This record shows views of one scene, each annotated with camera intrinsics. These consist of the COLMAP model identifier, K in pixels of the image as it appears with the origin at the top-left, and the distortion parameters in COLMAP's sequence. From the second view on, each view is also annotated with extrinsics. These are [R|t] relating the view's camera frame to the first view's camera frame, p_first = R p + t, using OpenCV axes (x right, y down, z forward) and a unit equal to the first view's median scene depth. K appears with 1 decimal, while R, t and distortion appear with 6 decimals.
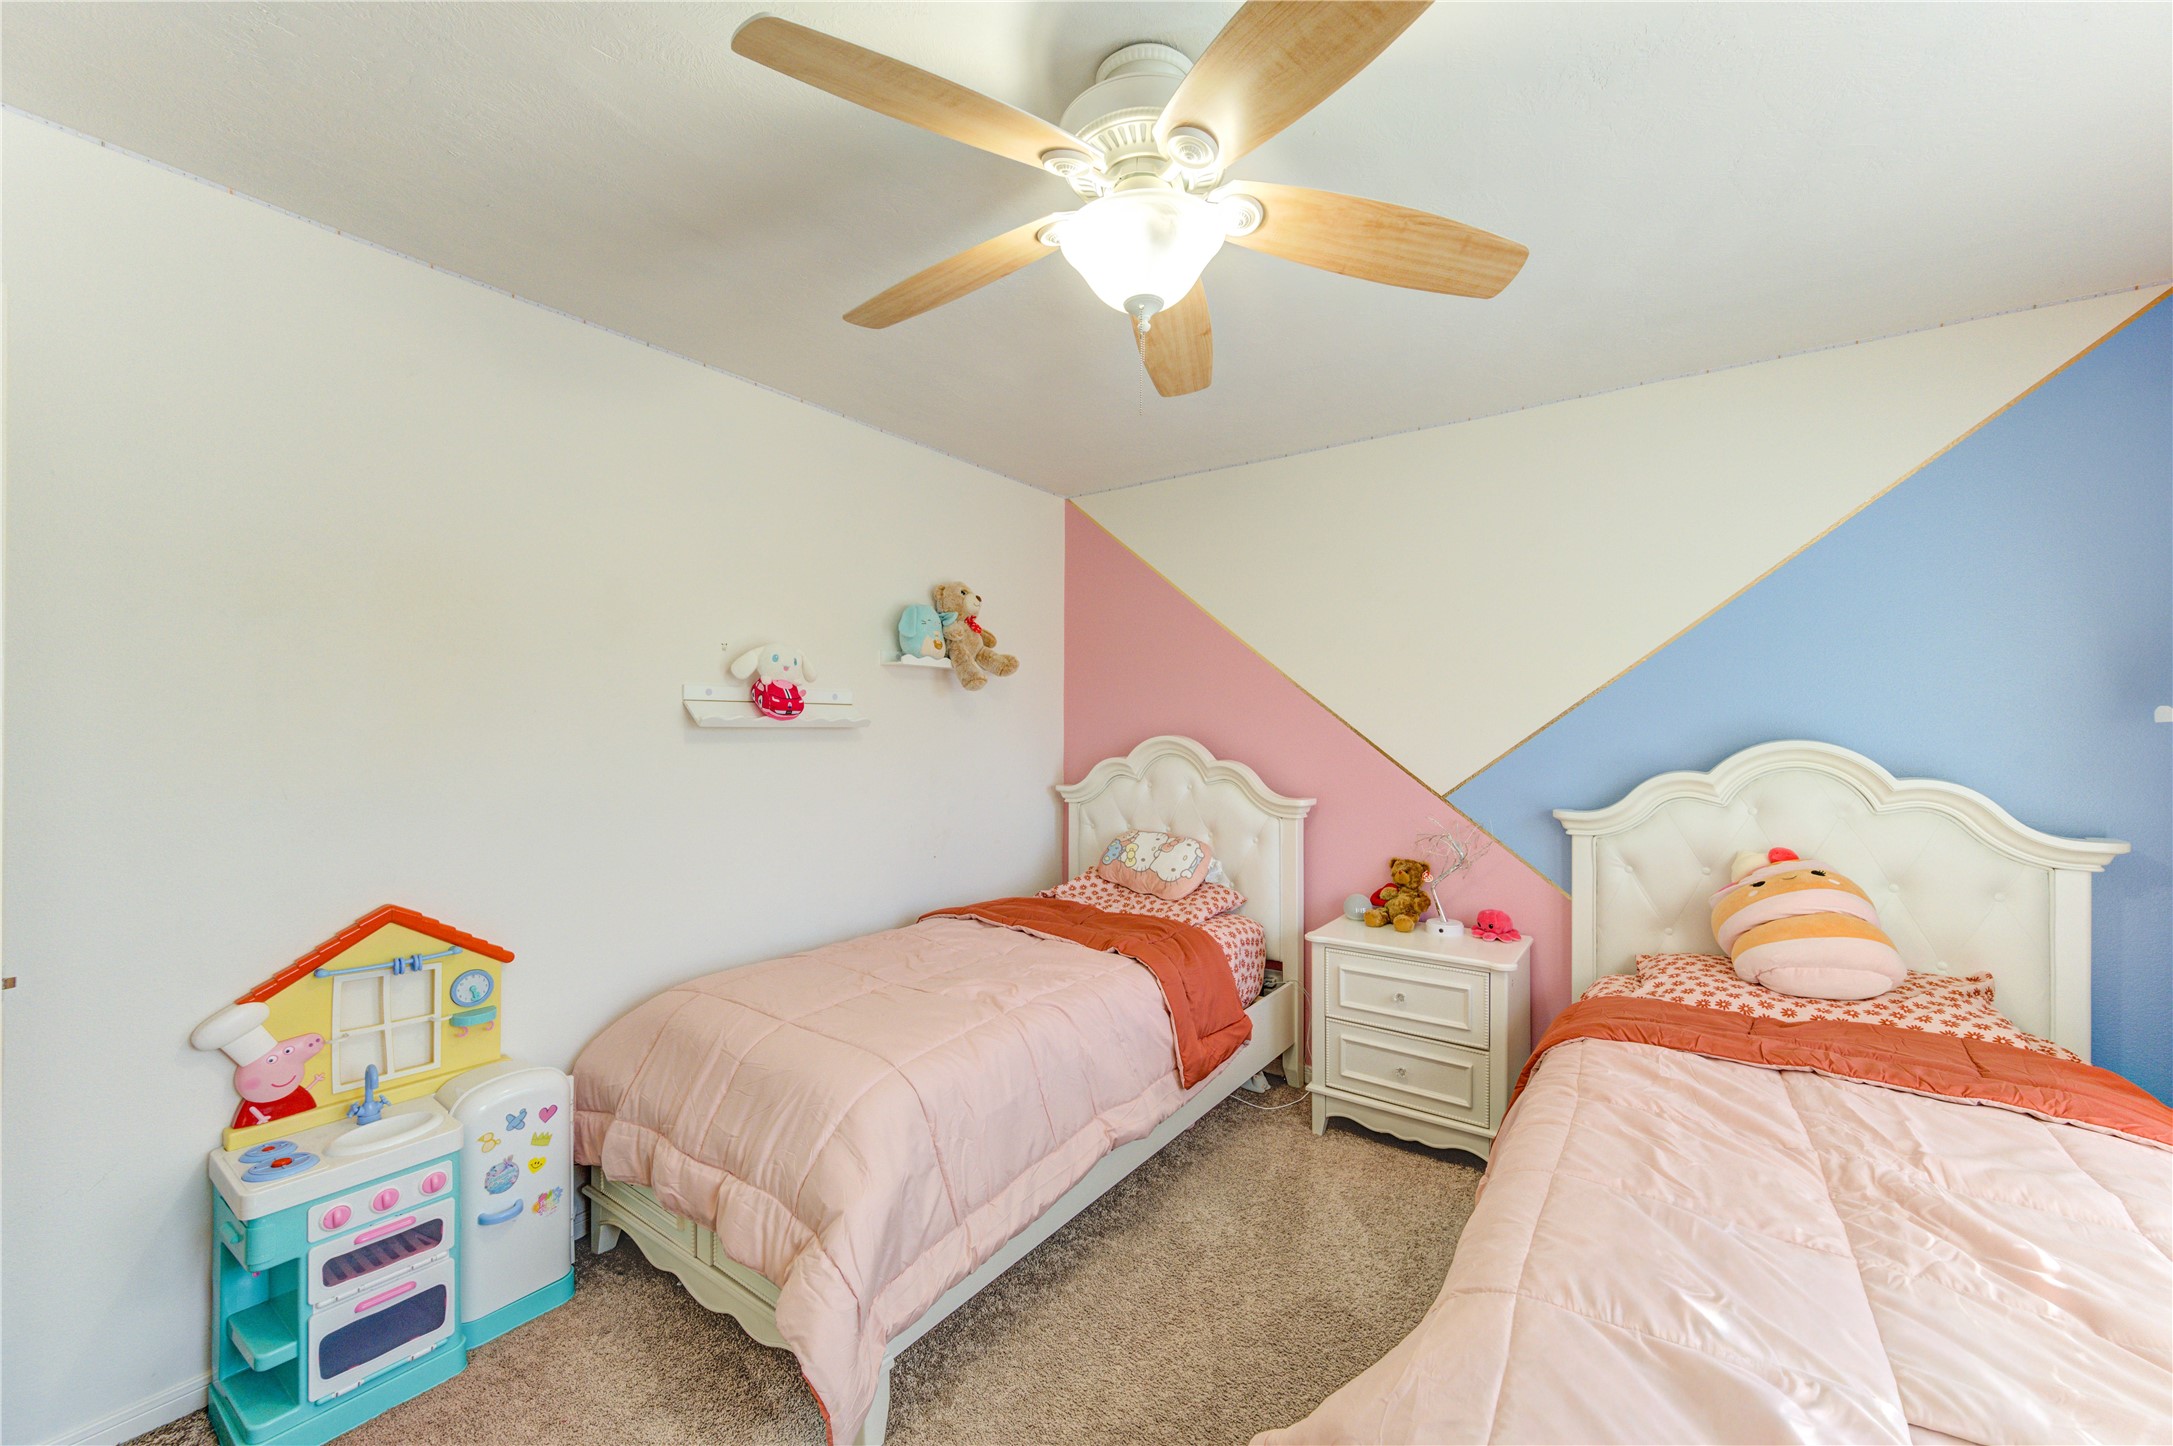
lens RADIAL K [[840.7, 0, 1088.9], [0, 840.7, 727.3], [0, 0, 1]] dist [0.000999, -0.000121]
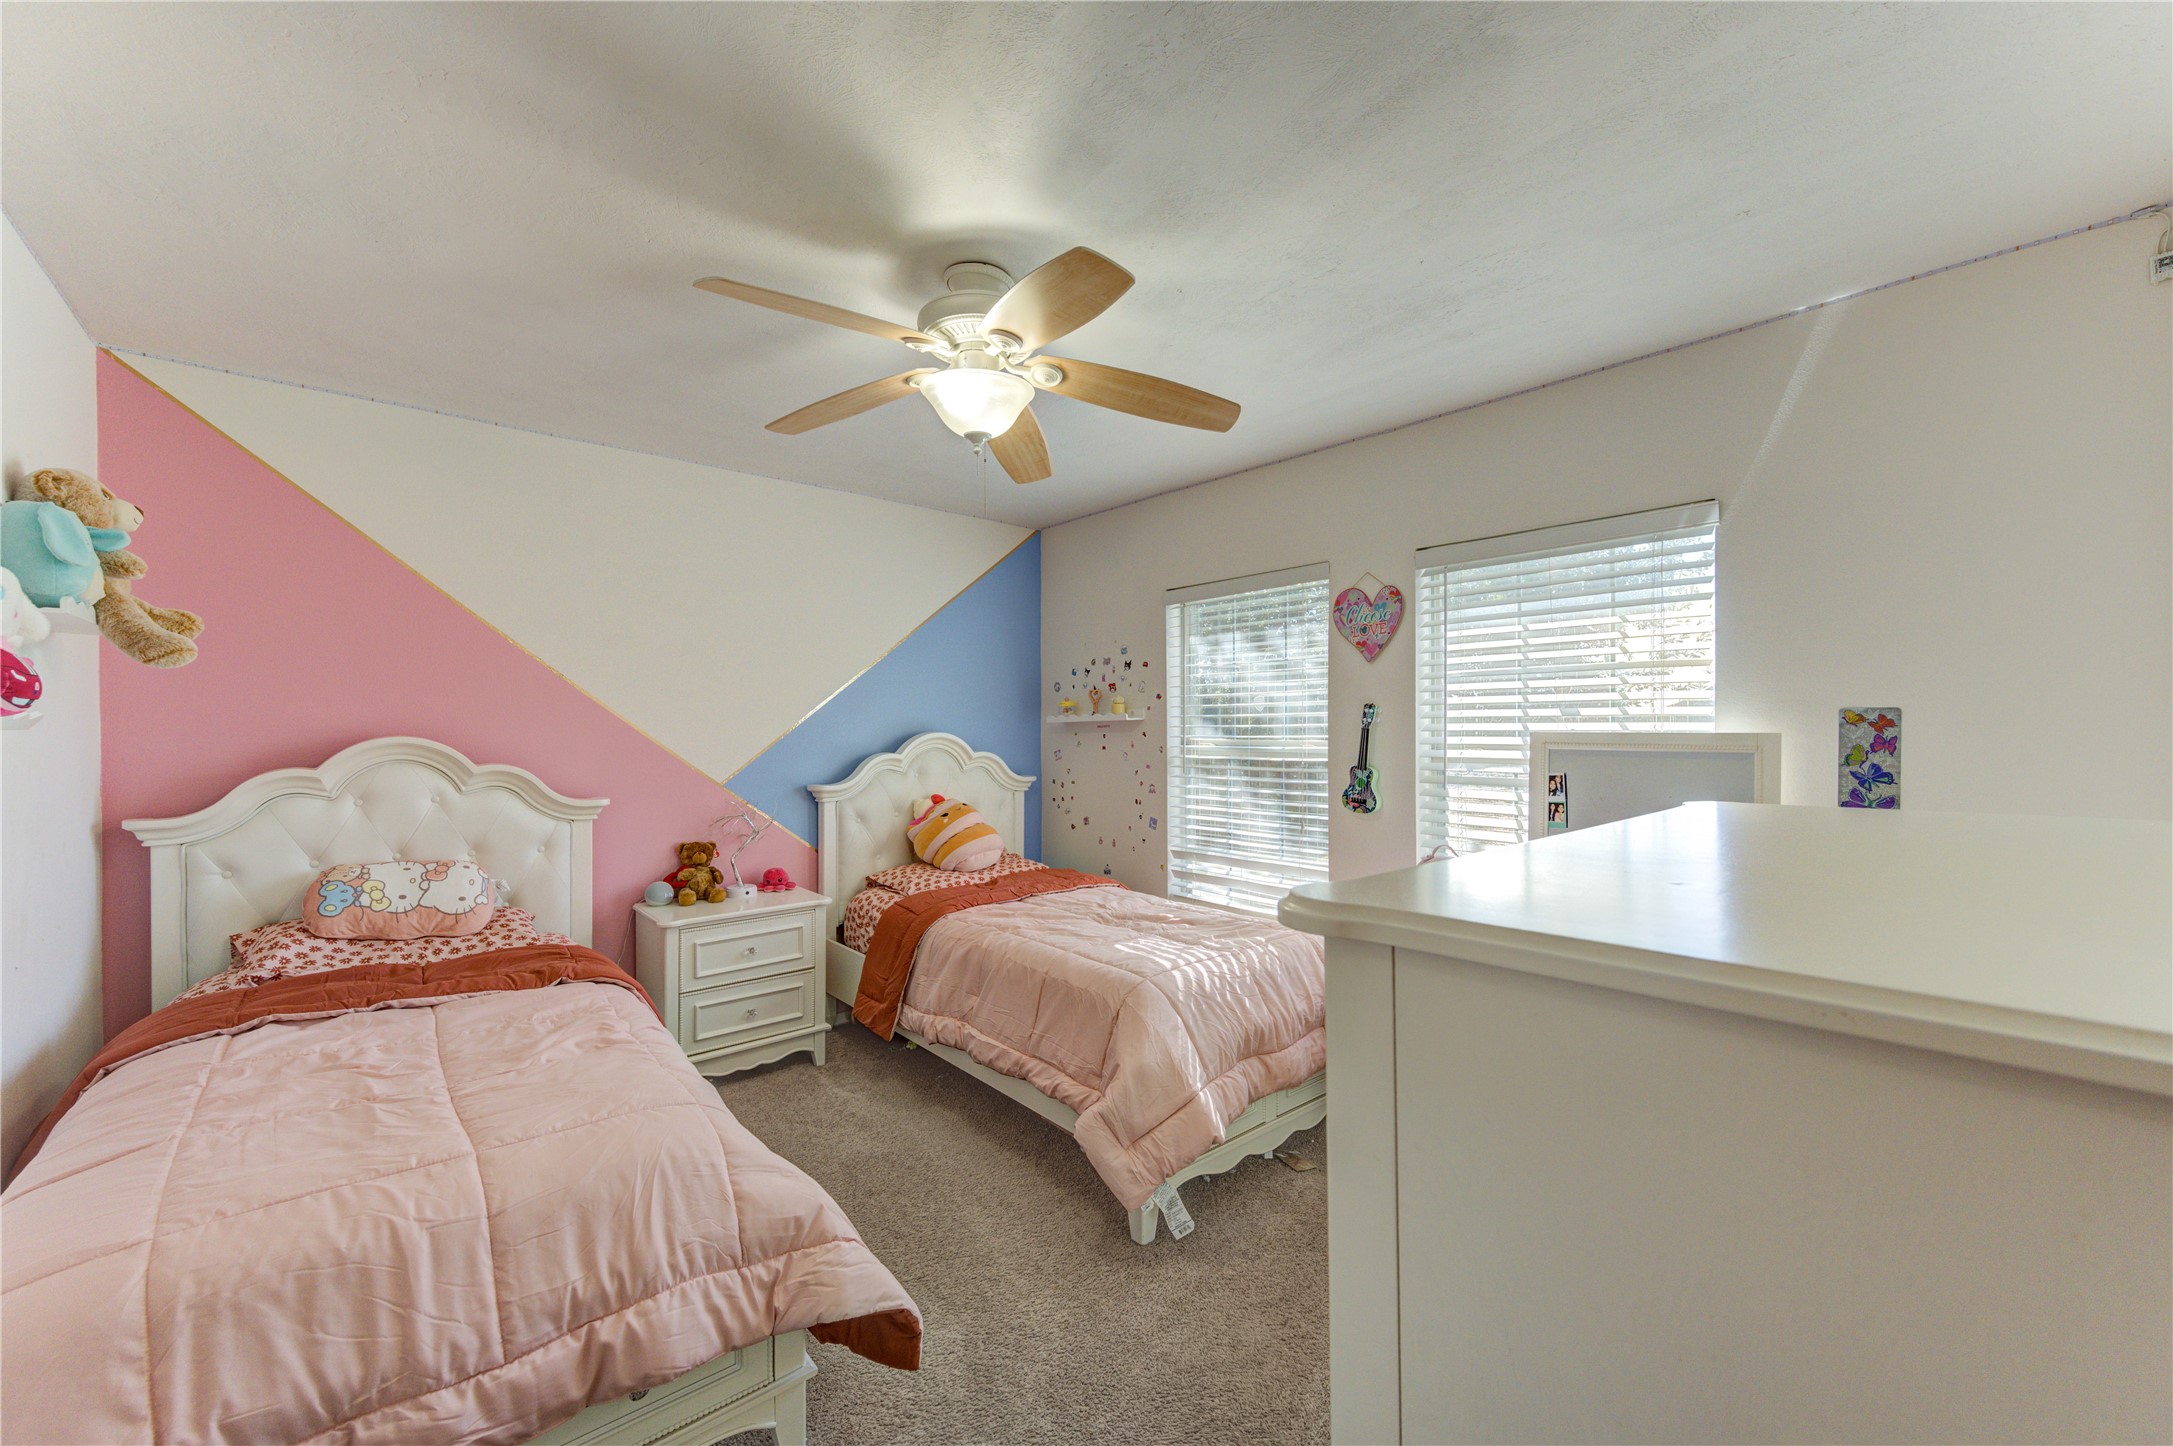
lens RADIAL K [[852.5, 0, 1093.8], [0, 852.5, 732.3], [0, 0, 1]] dist [0.000865, -0.000433]
pose [[0.218449, -0.012361, 0.975770, -0.660536], [-0.001221, 0.999916, 0.012940, -0.006499], [-0.975848, -0.004018, 0.218415, 0.241685]]
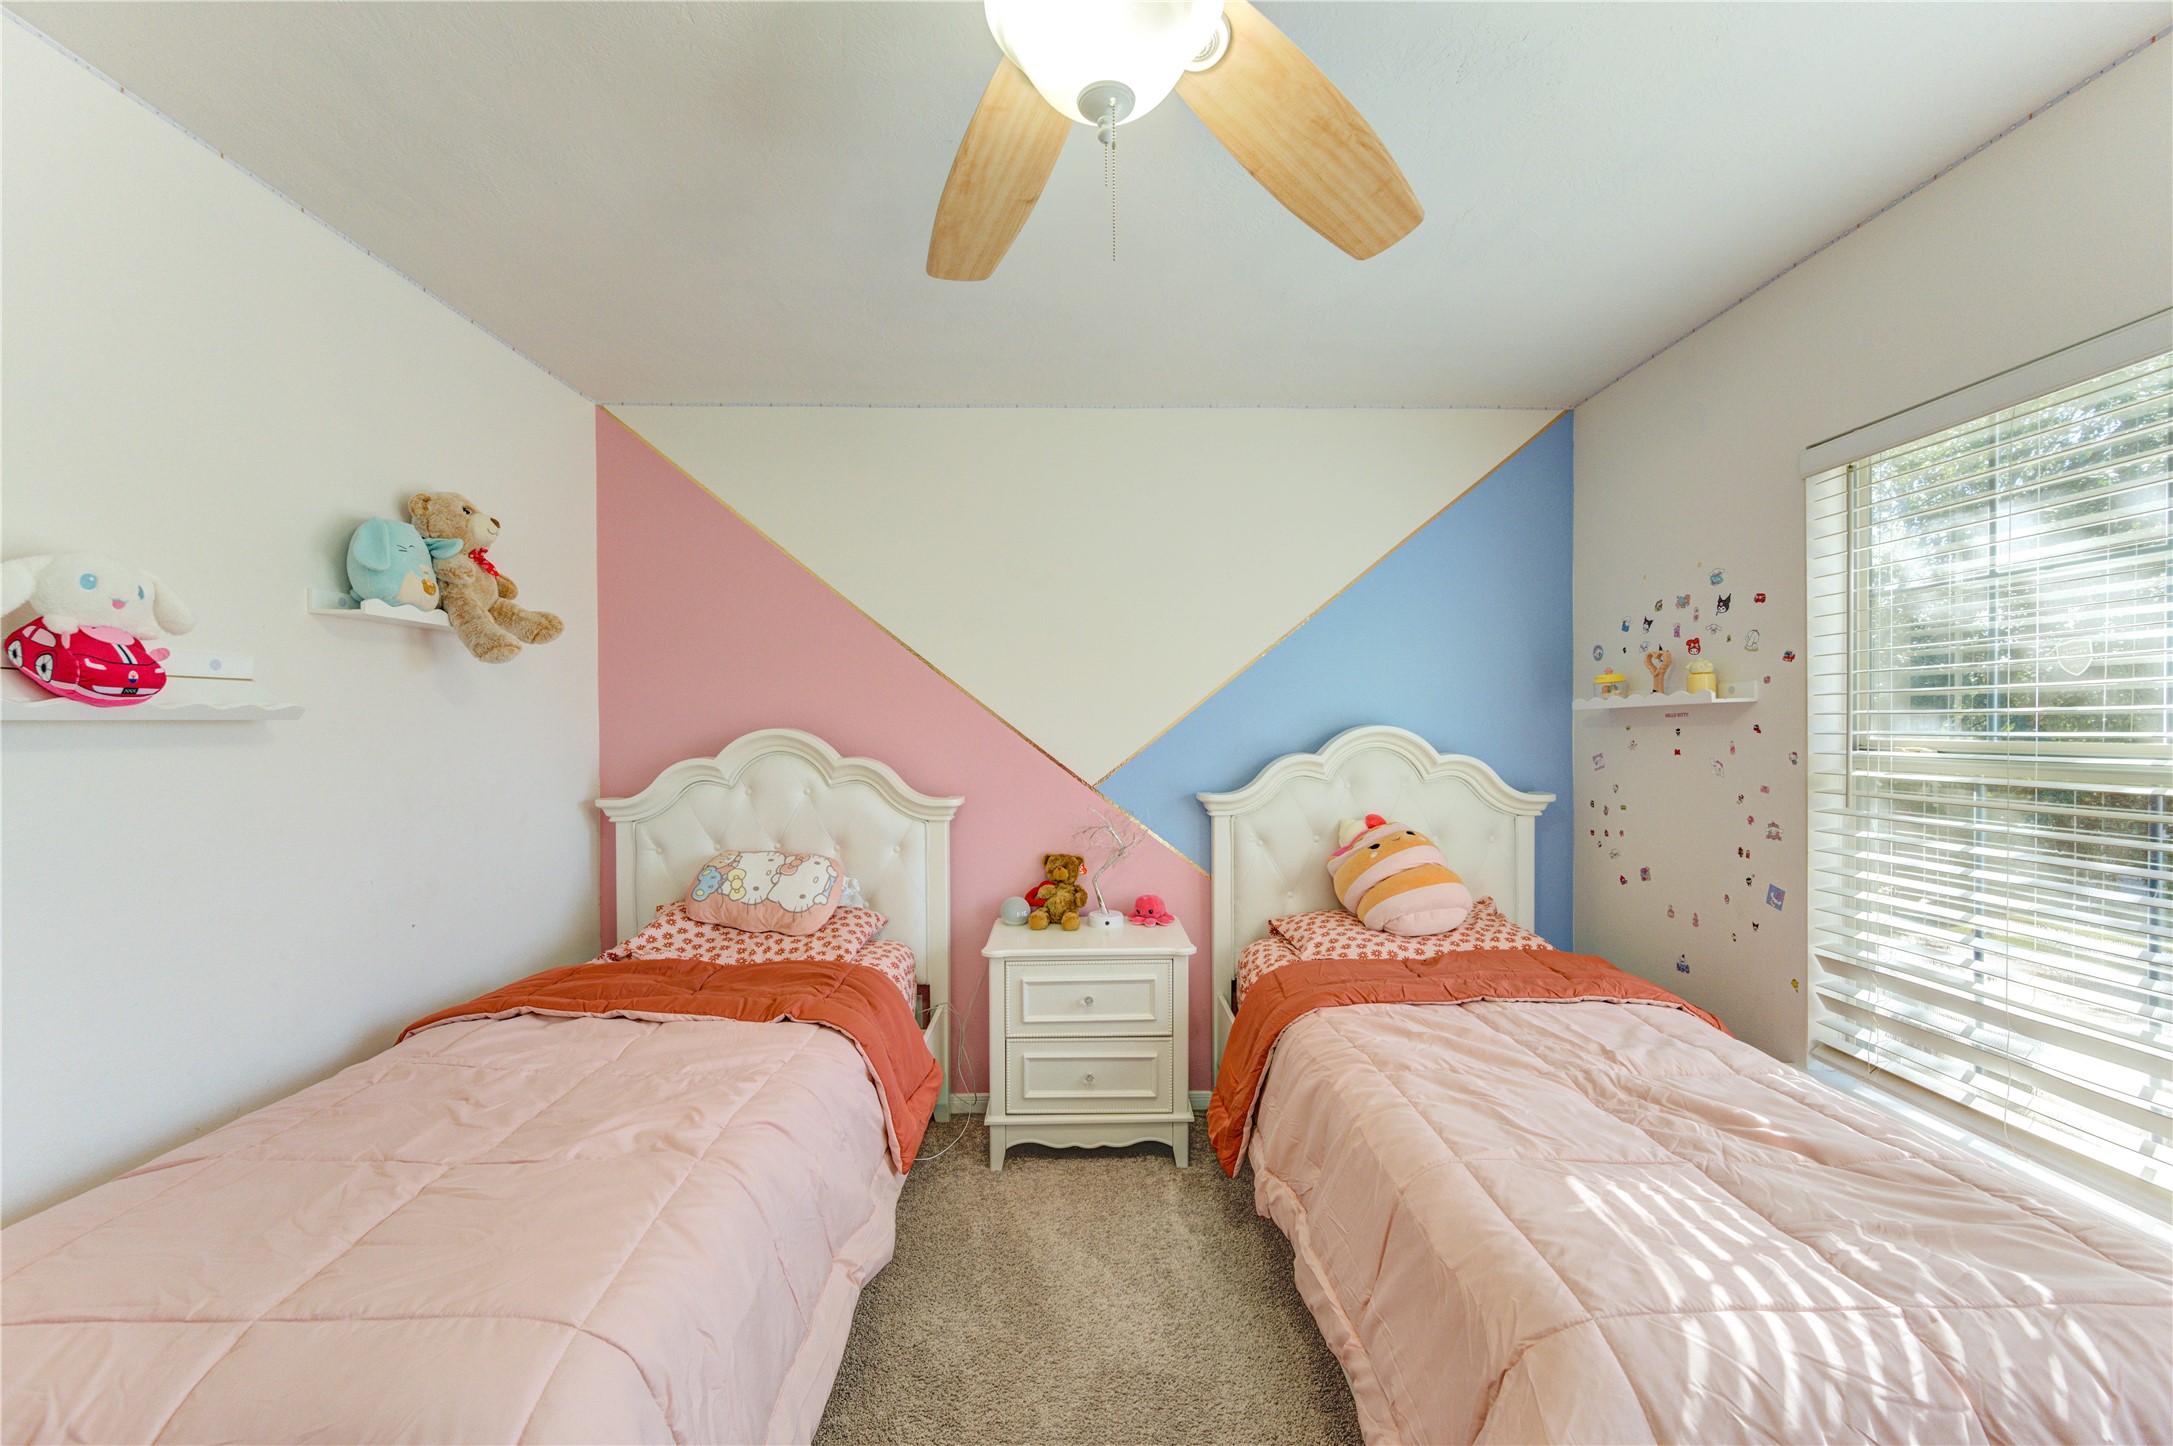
lens RADIAL K [[846.8, 0, 1089.4], [0, 846.8, 731.2], [0, 0, 1]] dist [0.003019, 0.000045]
pose [[0.798682, -0.014808, 0.601570, -0.186062], [0.006253, 0.999847, 0.016310, 0.001400], [-0.601720, -0.009265, 0.798653, 0.222914]]
